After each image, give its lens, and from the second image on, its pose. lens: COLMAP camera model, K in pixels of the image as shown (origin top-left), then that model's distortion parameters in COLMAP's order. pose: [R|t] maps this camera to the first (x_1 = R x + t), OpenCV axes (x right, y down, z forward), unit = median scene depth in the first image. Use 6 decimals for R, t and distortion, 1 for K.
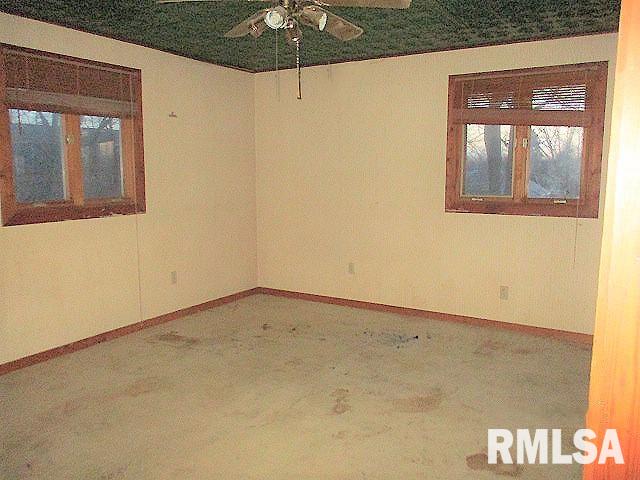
lens RADIAL K [[531.1, 0, 319.0], [0, 531.1, 239.8], [0, 0, 1]] dist [-0.028124, -0.000608]
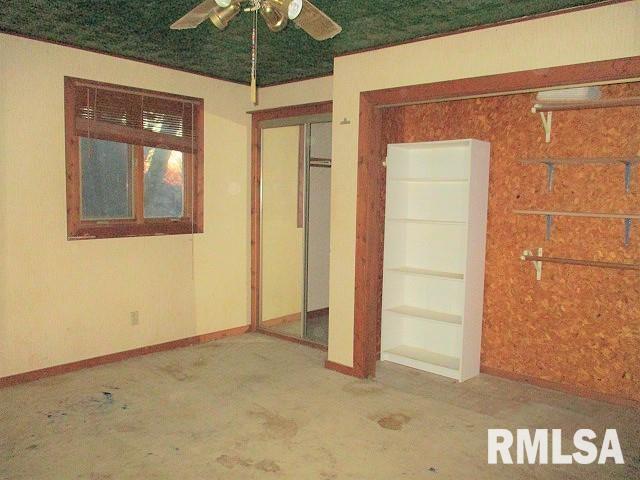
lens RADIAL K [[531.1, 0, 316.8], [0, 531.1, 244.6], [0, 0, 1]] dist [-0.028124, -0.000608]
pose [[0.189248, -0.092360, 0.977576, -0.538941], [0.108930, 0.991396, 0.072578, -0.069640], [-0.975869, 0.092752, 0.197681, 0.504449]]
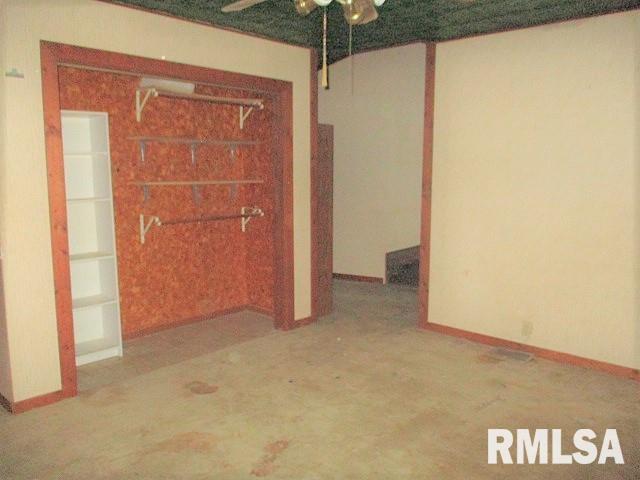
lens RADIAL K [[531.1, 0, 318.6], [0, 531.1, 235.7], [0, 0, 1]] dist [-0.028124, -0.000608]
pose [[-0.978882, -0.023417, 0.203083, -0.135540], [0.028331, 0.968292, 0.248209, -0.162615], [-0.202456, 0.248721, -0.947180, 1.218178]]
